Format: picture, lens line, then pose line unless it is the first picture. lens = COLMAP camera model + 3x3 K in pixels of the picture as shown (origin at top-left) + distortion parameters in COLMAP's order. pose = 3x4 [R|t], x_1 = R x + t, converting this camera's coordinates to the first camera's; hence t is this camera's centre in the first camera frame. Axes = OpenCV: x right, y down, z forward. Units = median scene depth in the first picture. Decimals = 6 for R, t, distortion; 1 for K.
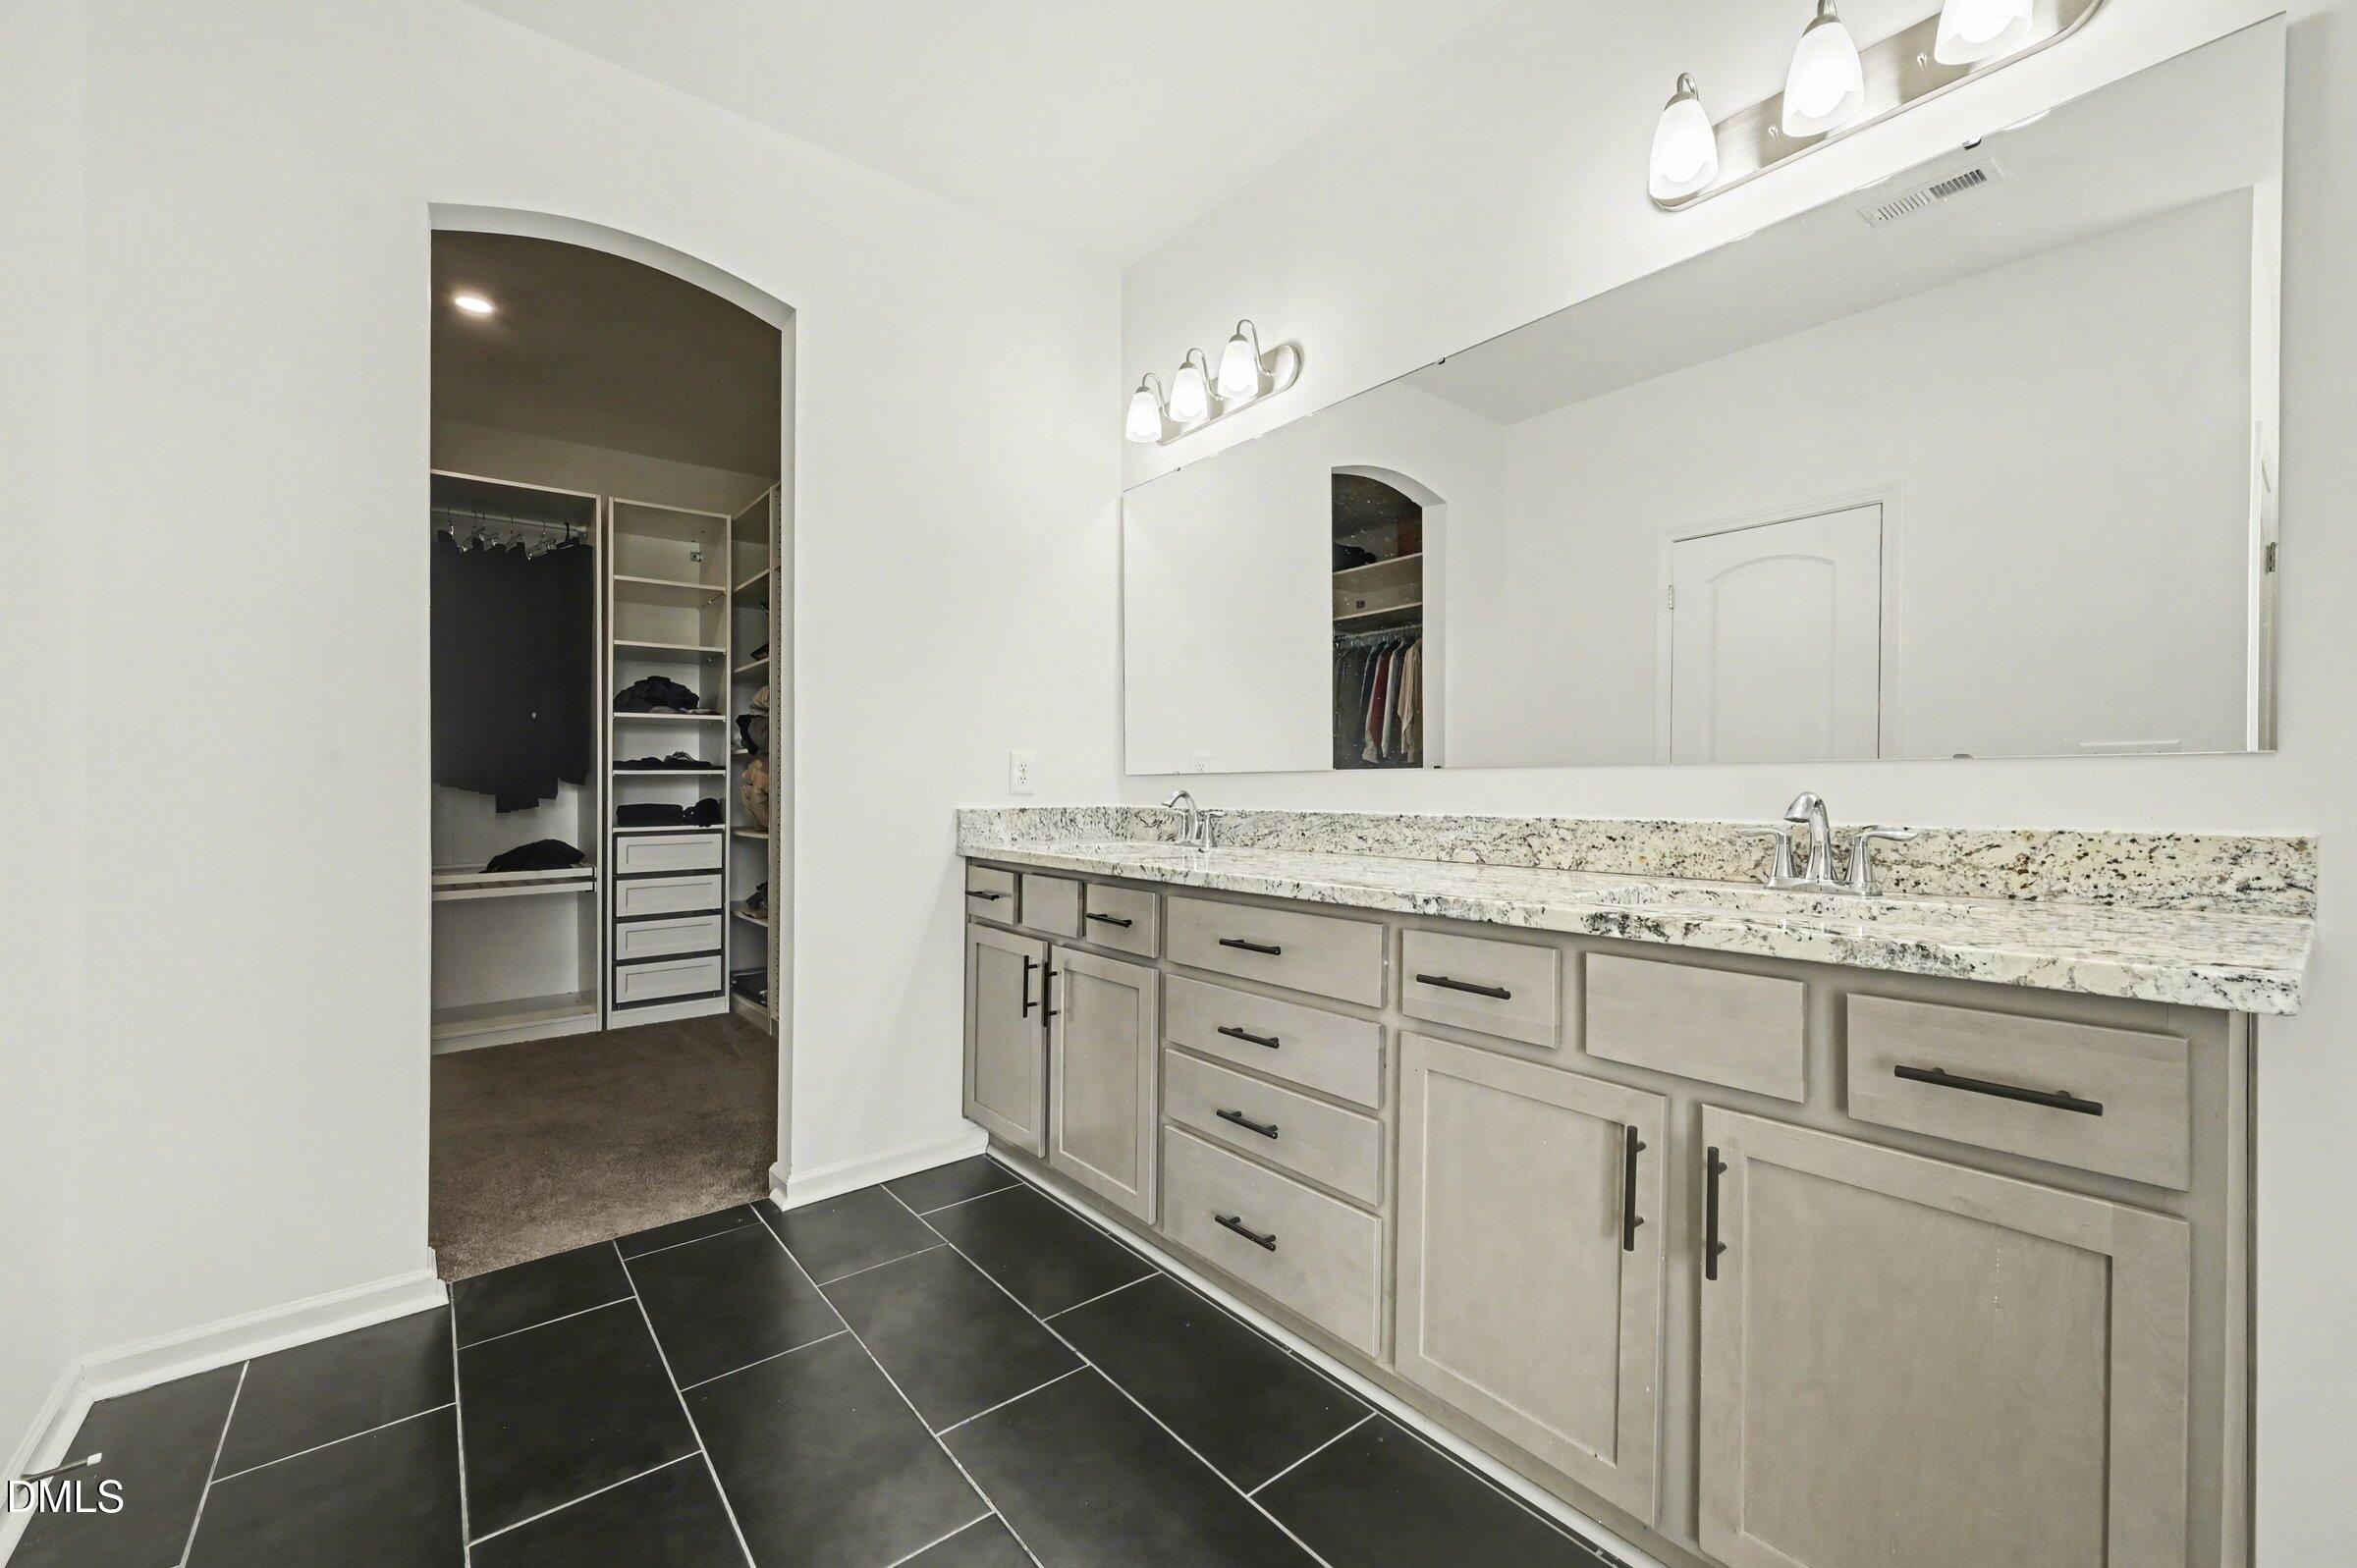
lens RADIAL K [[949.4, 0, 1184.6], [0, 949.4, 774.6], [0, 0, 1]] dist [-0.001290, -0.000089]
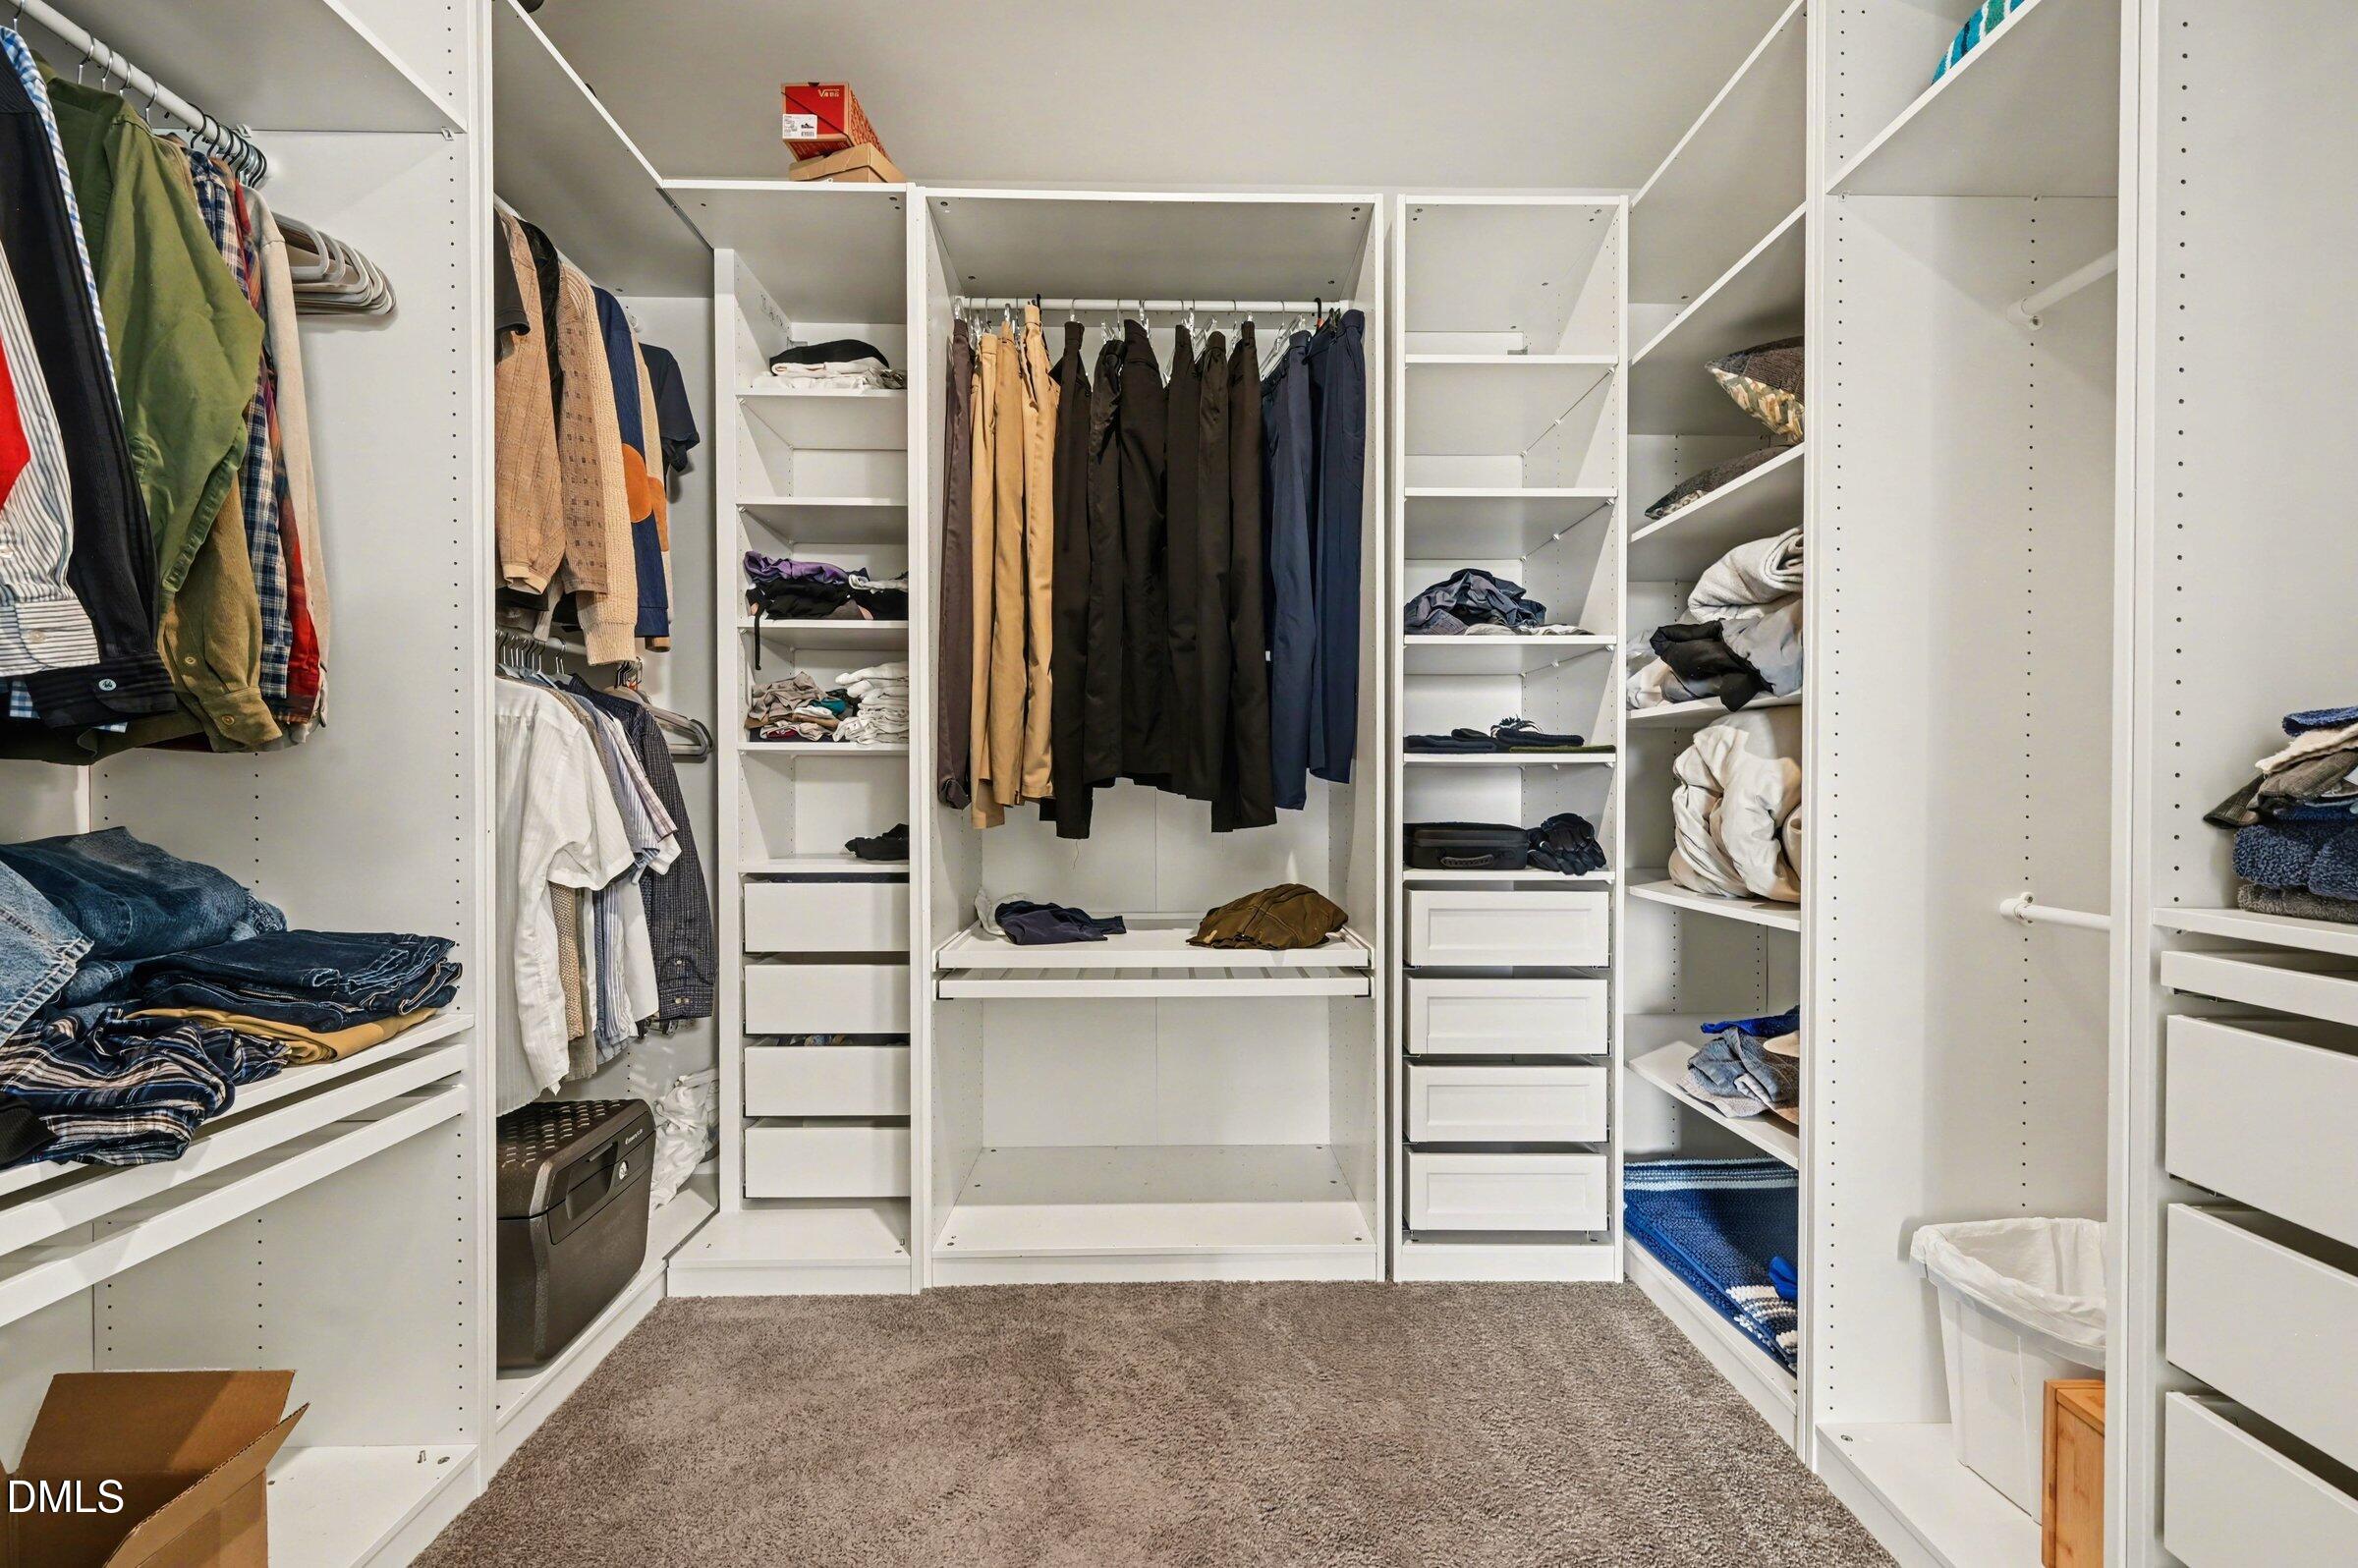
lens RADIAL K [[949.9, 0, 1182.6], [0, 949.9, 786.6], [0, 0, 1]] dist [-0.001290, -0.000089]
pose [[0.784910, 0.005886, -0.619582, -0.384966], [0.001358, 0.999936, 0.011220, 0.006412], [0.619608, -0.009648, 0.784852, 0.539360]]
